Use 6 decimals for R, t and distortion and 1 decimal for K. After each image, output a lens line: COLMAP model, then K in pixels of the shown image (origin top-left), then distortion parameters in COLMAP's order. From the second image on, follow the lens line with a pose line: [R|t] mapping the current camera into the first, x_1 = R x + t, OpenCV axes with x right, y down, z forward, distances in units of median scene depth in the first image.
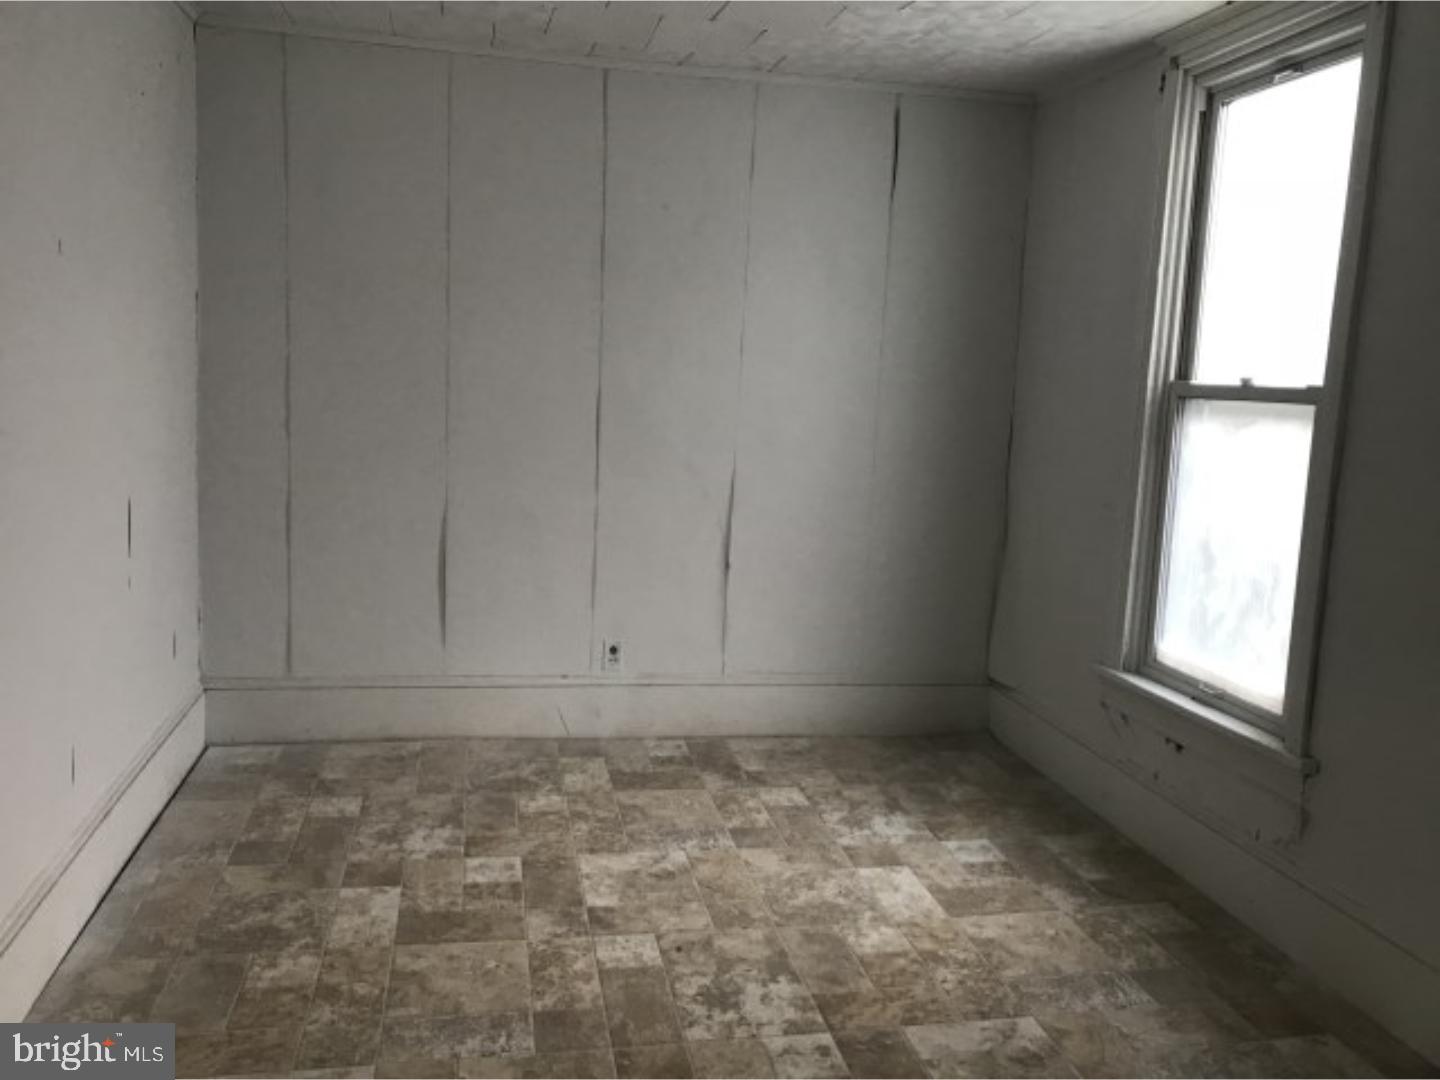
lens RADIAL K [[1183.9, 0, 718.8], [0, 1183.9, 537.3], [0, 0, 1]] dist [0.062713, -0.055958]
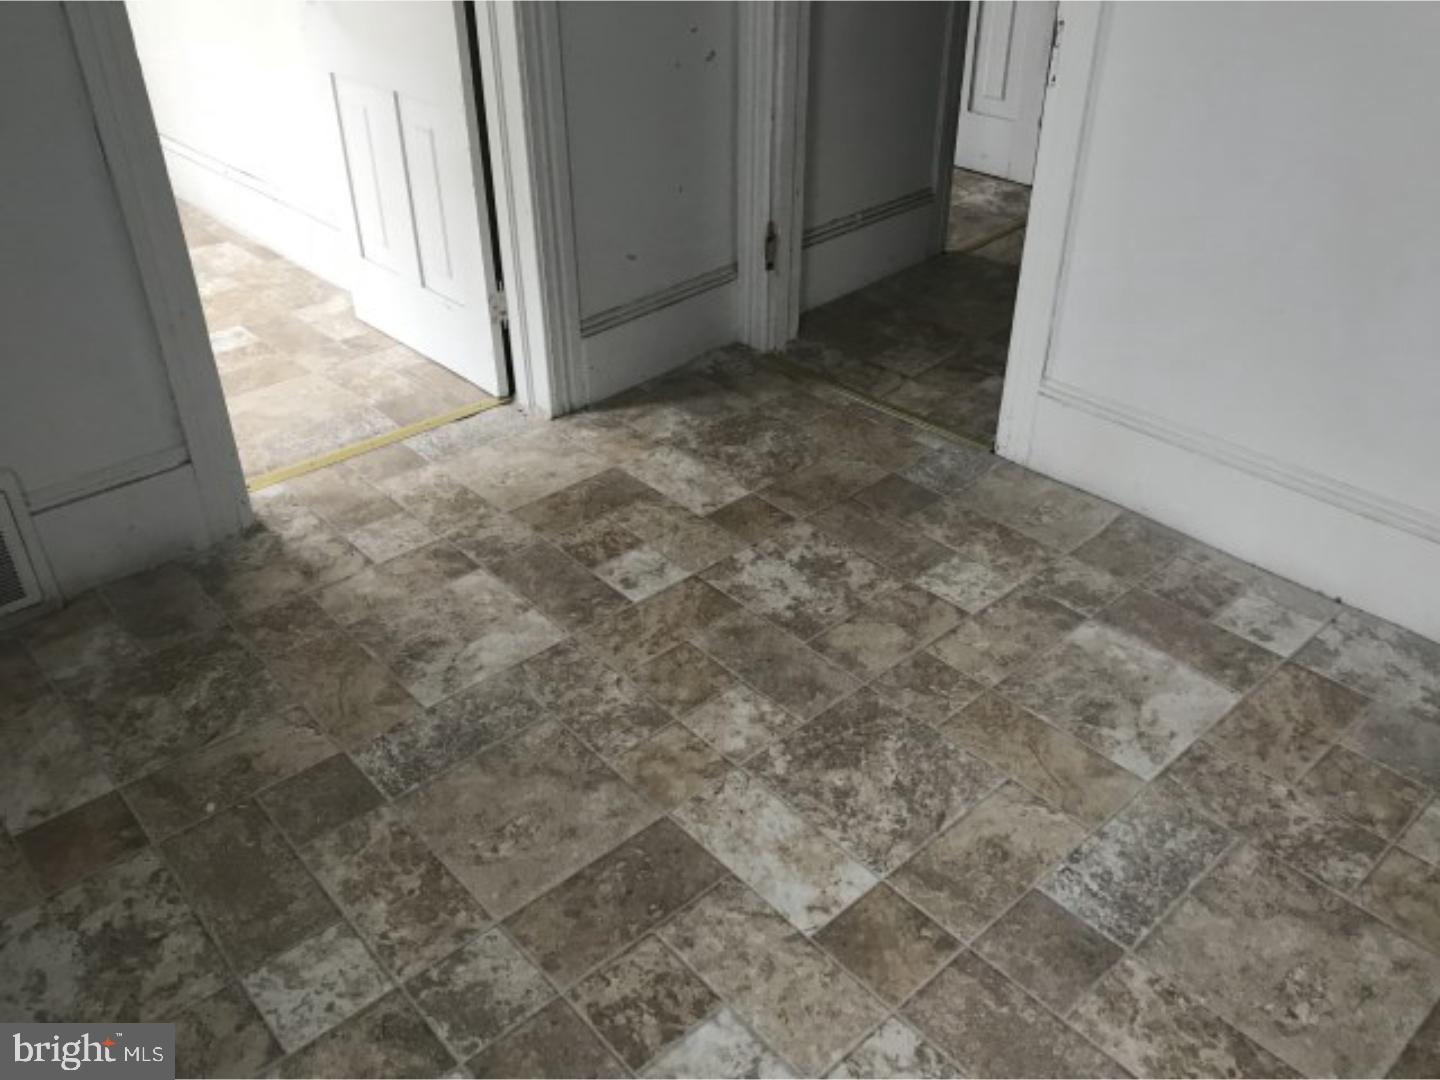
lens RADIAL K [[1183.9, 0, 714.5], [0, 1183.9, 536.0], [0, 0, 1]] dist [0.062713, -0.055958]
pose [[-0.864549, 0.229107, -0.447286, 0.429520], [-0.109770, 0.782454, 0.612957, -0.169308], [0.490413, 0.579030, -0.651321, 1.388083]]
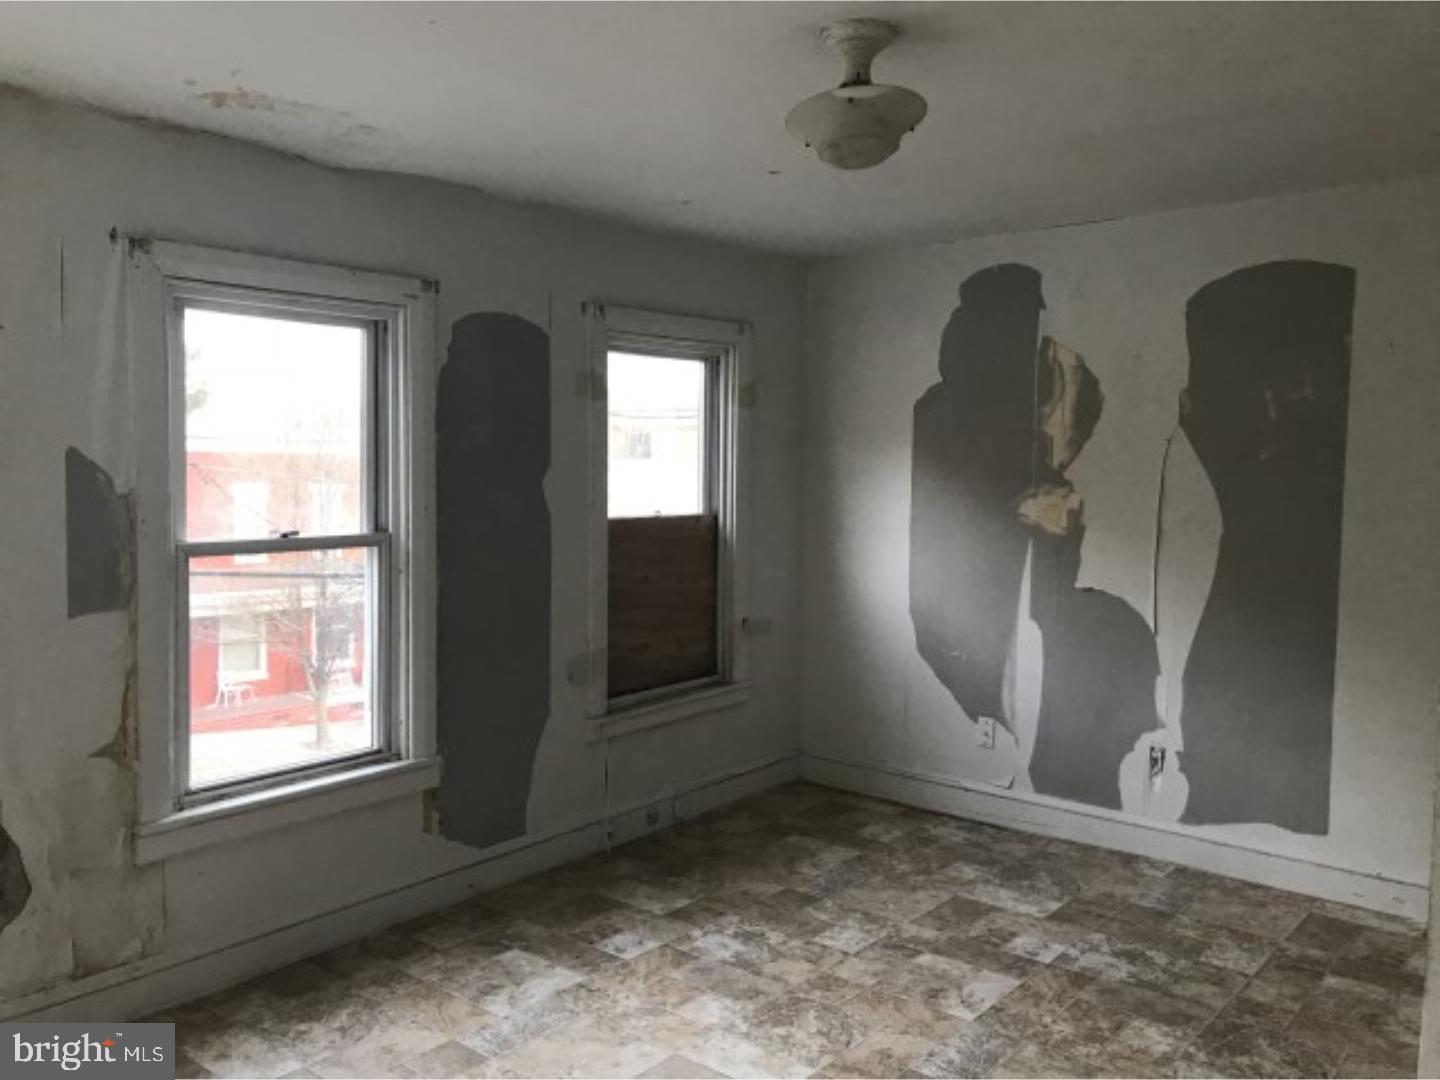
lens RADIAL K [[1183.9, 0, 723.6], [0, 1183.9, 537.8], [0, 0, 1]] dist [0.062713, -0.055958]
pose [[-0.783399, -0.019559, -0.621211, 0.793210], [-0.132778, 0.981697, 0.136536, -0.221753], [0.607170, 0.189445, -0.771657, 1.754245]]
